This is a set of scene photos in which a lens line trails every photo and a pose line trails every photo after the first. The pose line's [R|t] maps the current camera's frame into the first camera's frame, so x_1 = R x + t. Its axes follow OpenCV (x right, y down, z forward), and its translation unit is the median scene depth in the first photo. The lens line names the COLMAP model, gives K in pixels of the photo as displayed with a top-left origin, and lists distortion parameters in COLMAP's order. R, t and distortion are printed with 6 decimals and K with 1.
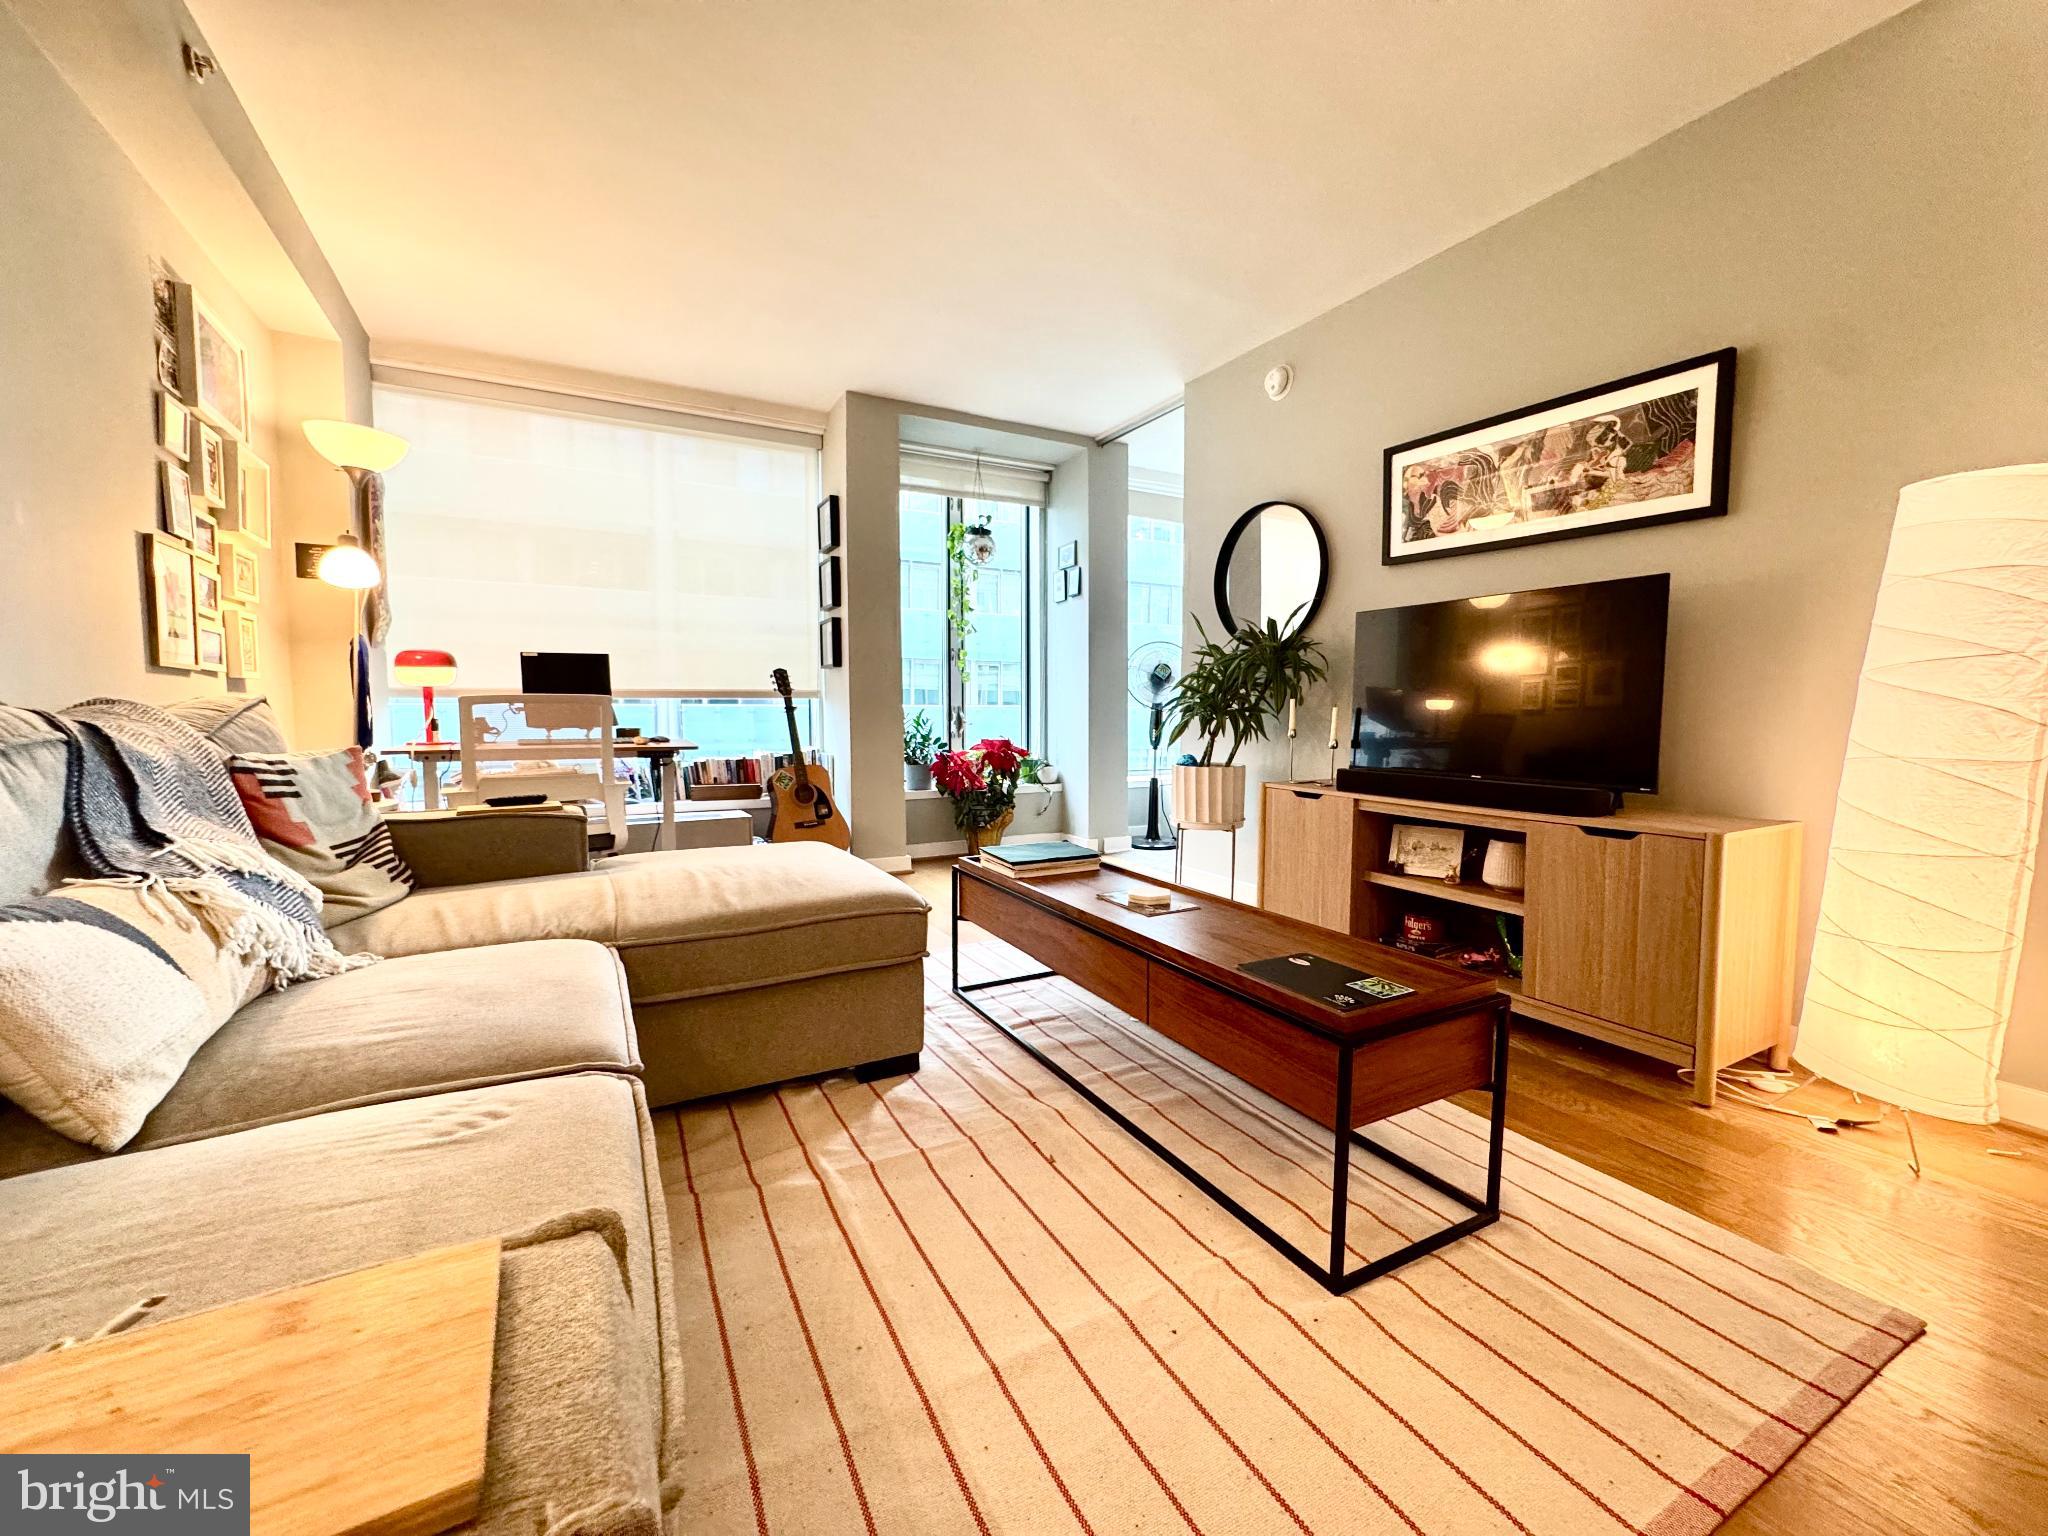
lens RADIAL K [[818.6, 0, 1024.3], [0, 818.6, 770.5], [0, 0, 1]] dist [-0.004068, 0.000237]
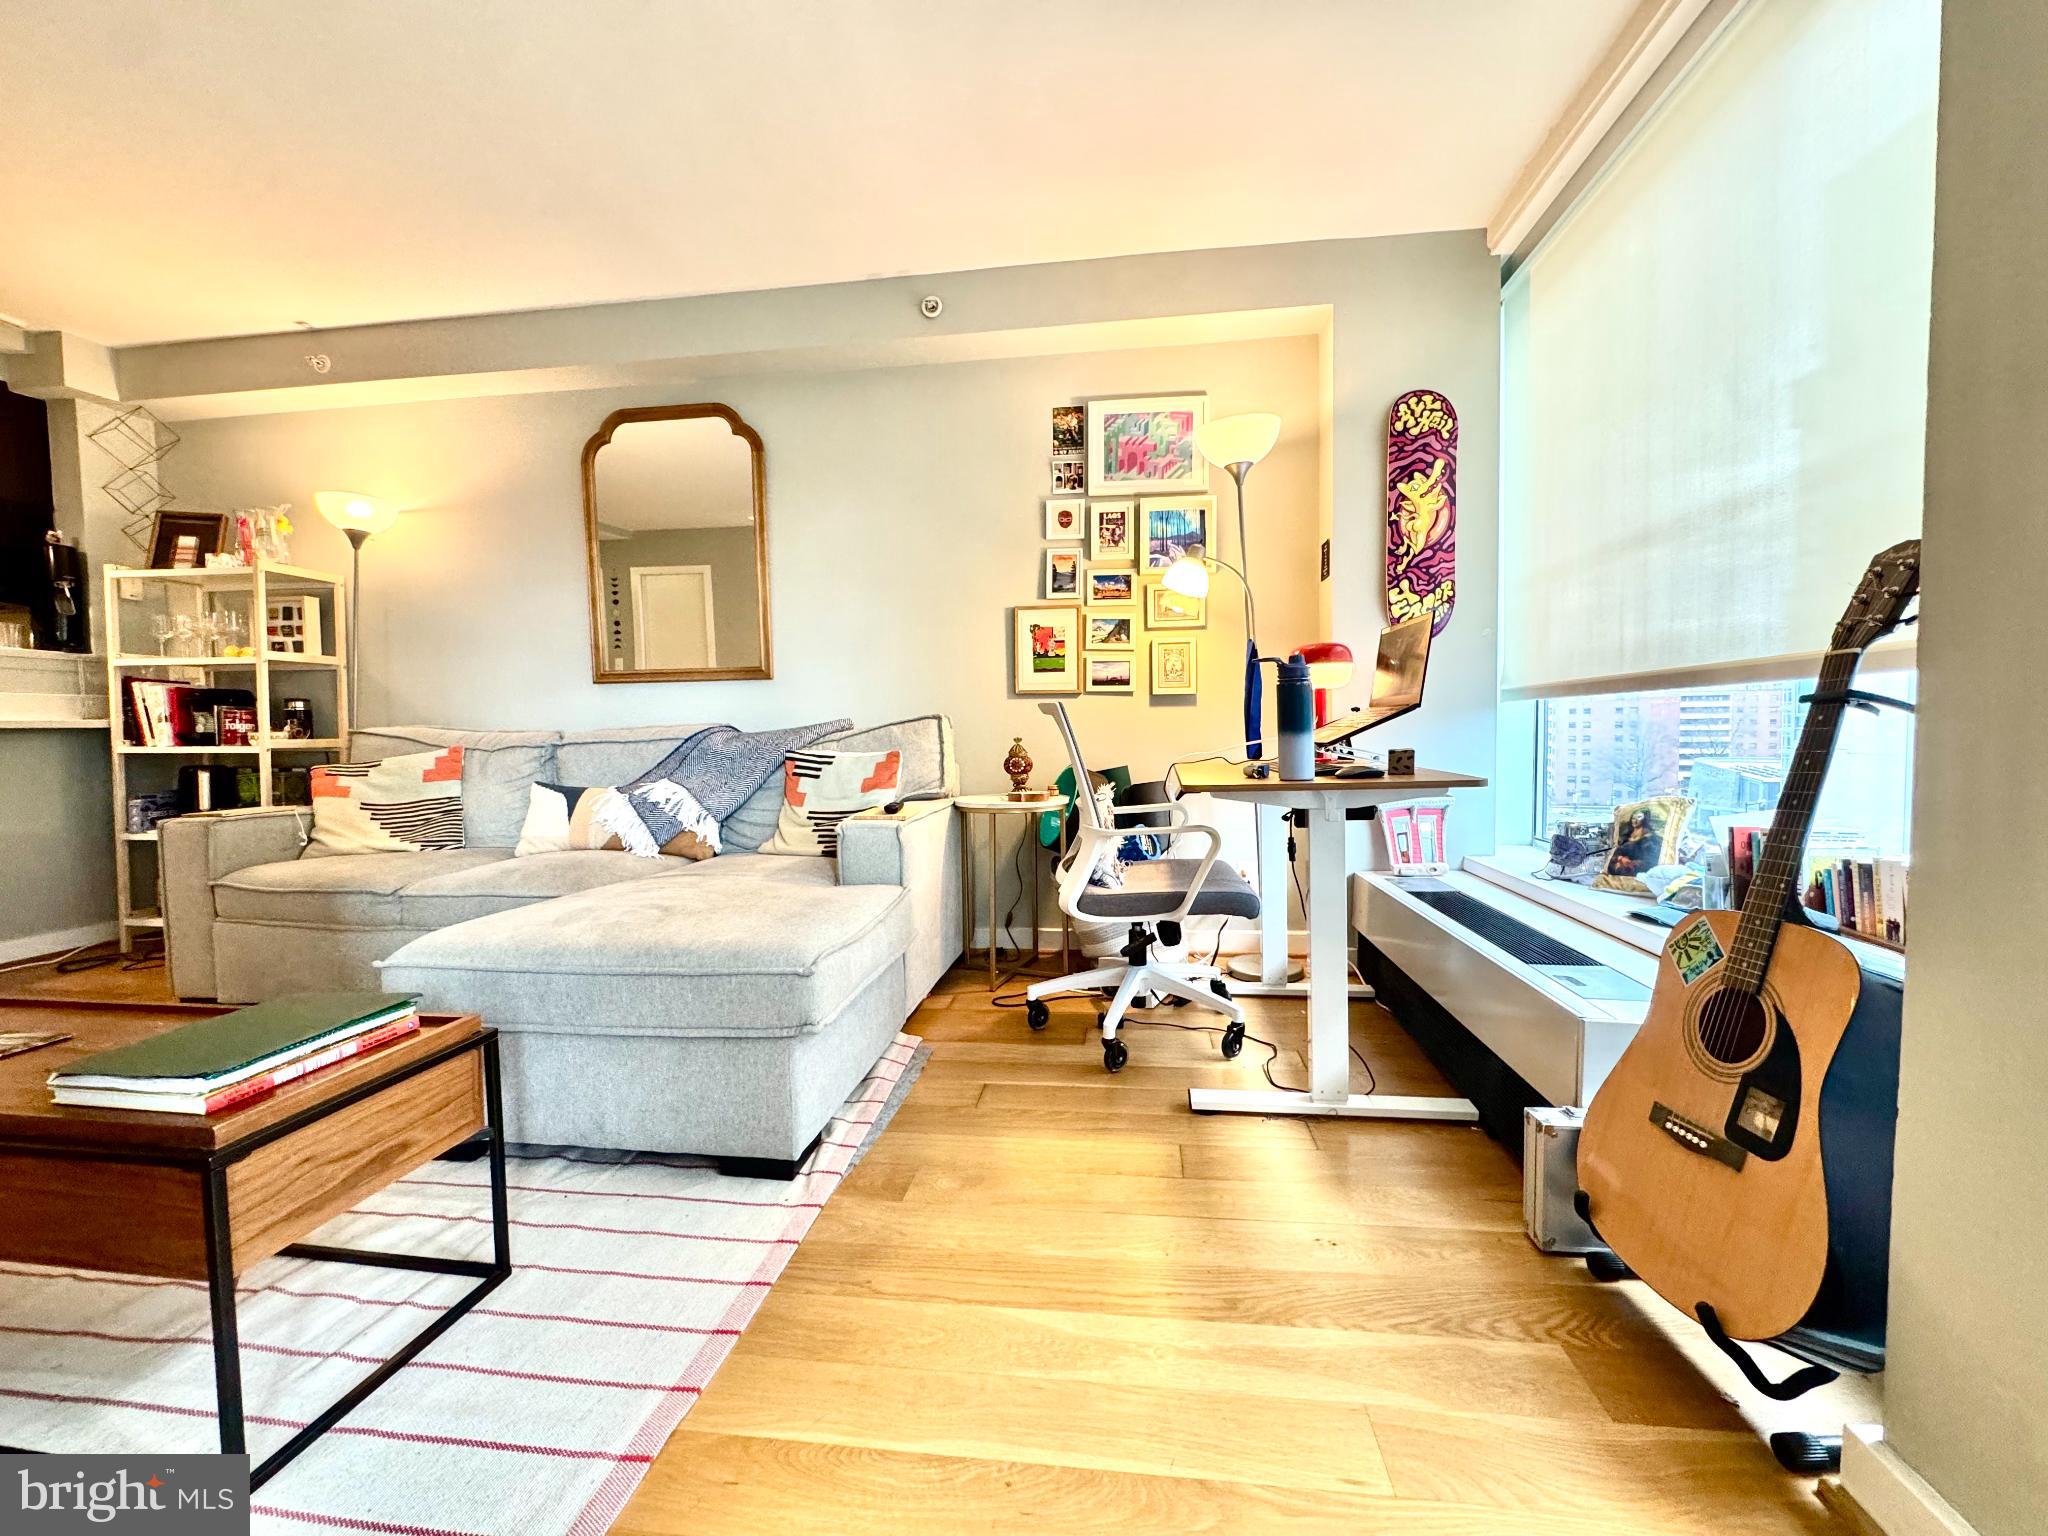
lens RADIAL K [[818.6, 0, 1025.6], [0, 818.6, 764.1], [0, 0, 1]] dist [-0.004068, 0.000237]
pose [[-0.591752, 0.042361, -0.805006, 0.084095], [-0.047934, 0.995002, 0.087595, -0.075656], [0.804693, 0.090422, -0.586764, 1.095066]]
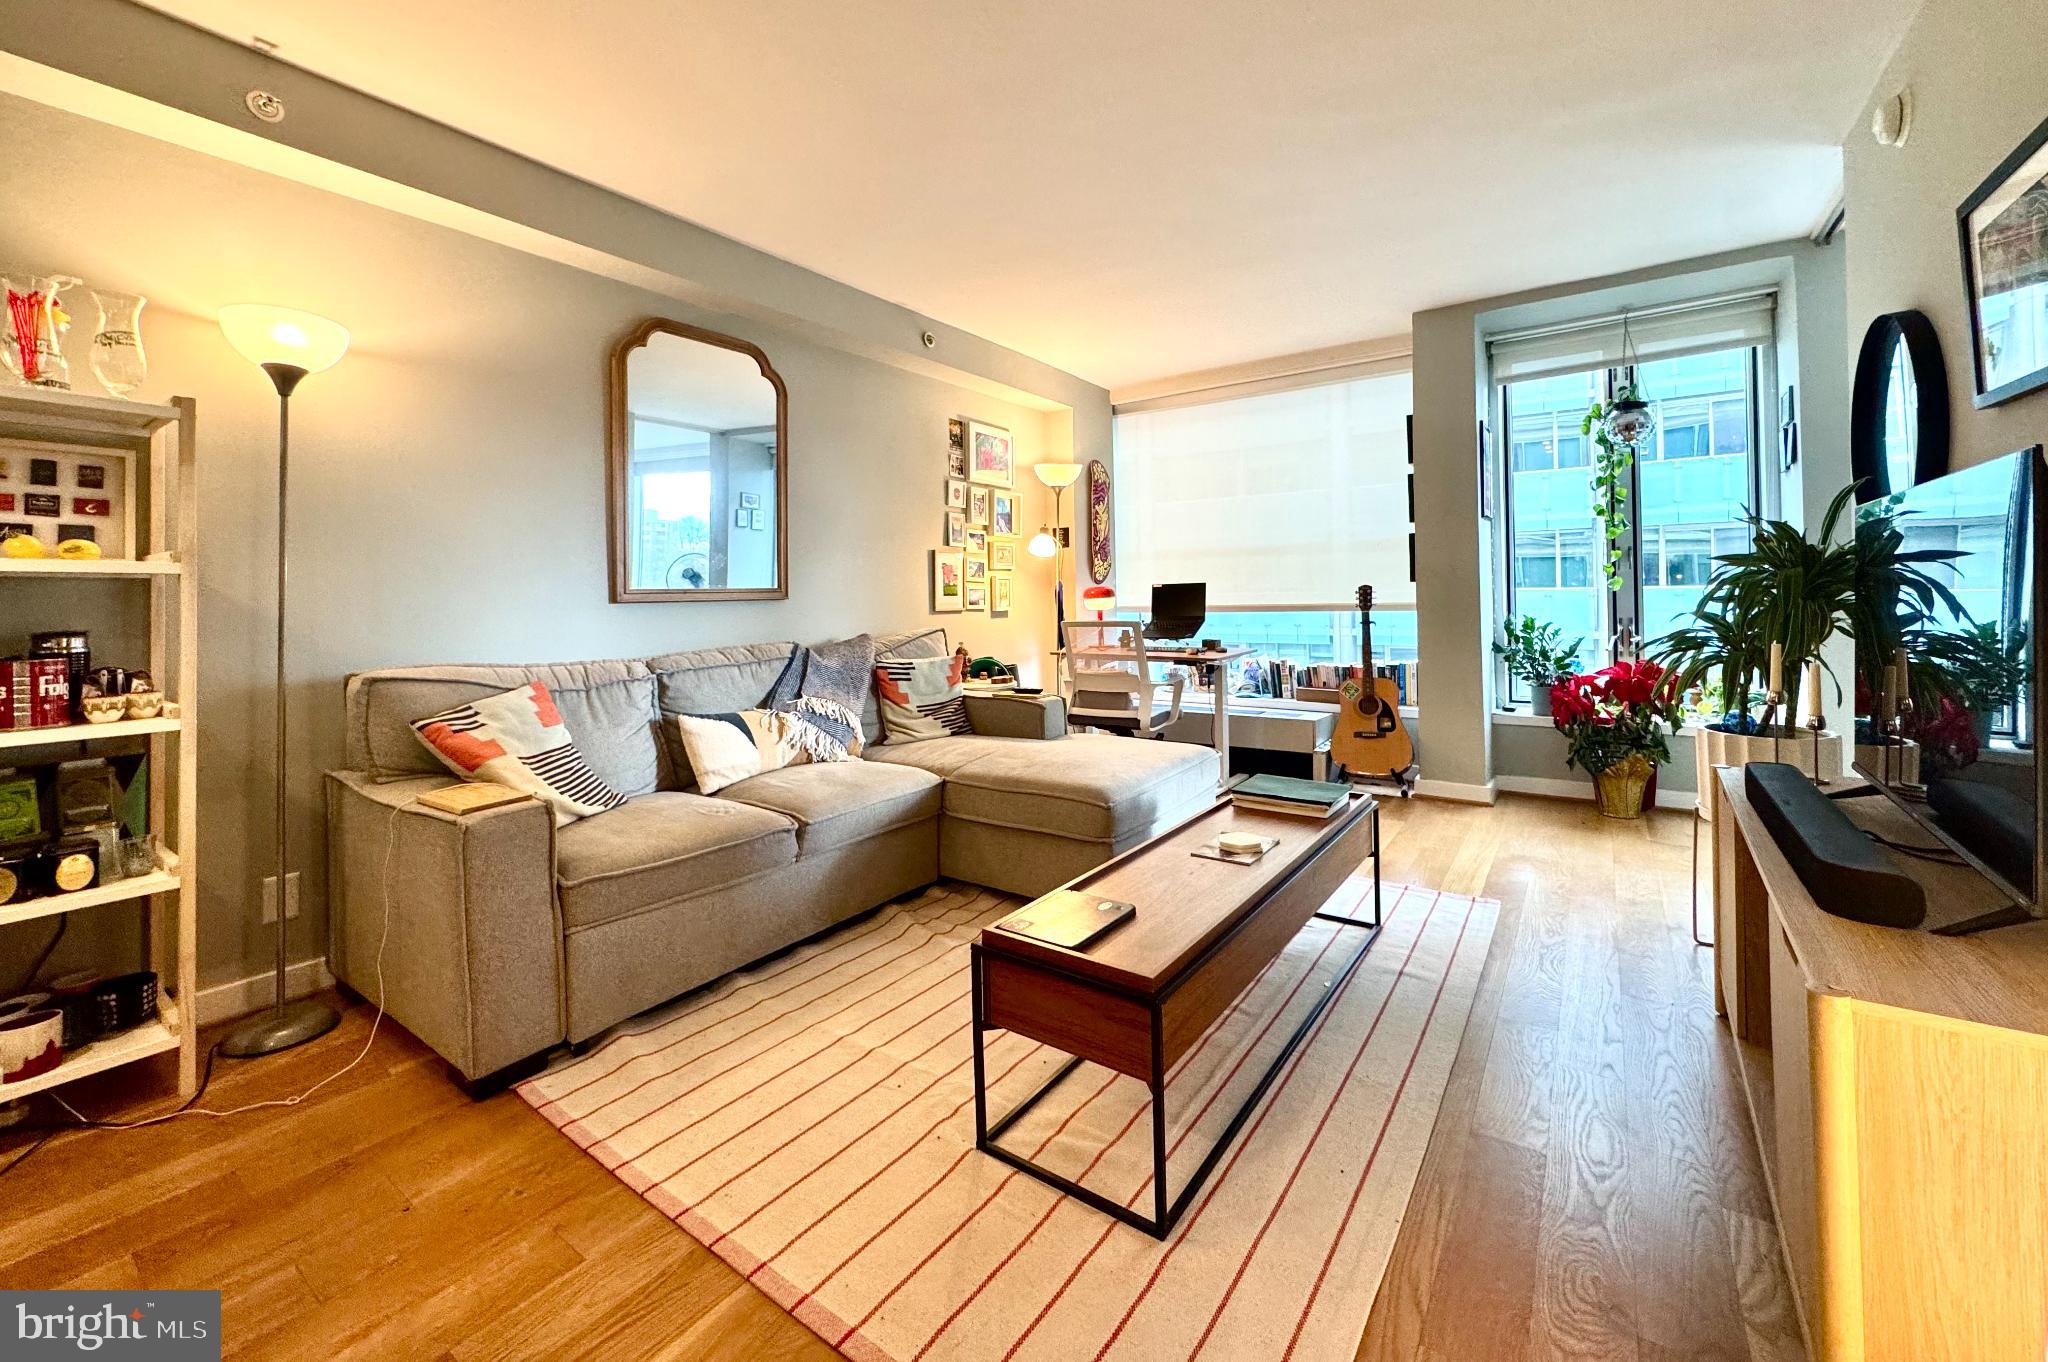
lens RADIAL K [[818.9, 0, 1026.3], [0, 818.9, 591.6], [0, 0, 1]] dist [-0.003198, 0.000860]
pose [[0.442152, -0.012684, -0.896850, 0.543565], [-0.049127, 0.998057, -0.038336, -0.062284], [0.895594, 0.061010, 0.440670, 0.156074]]
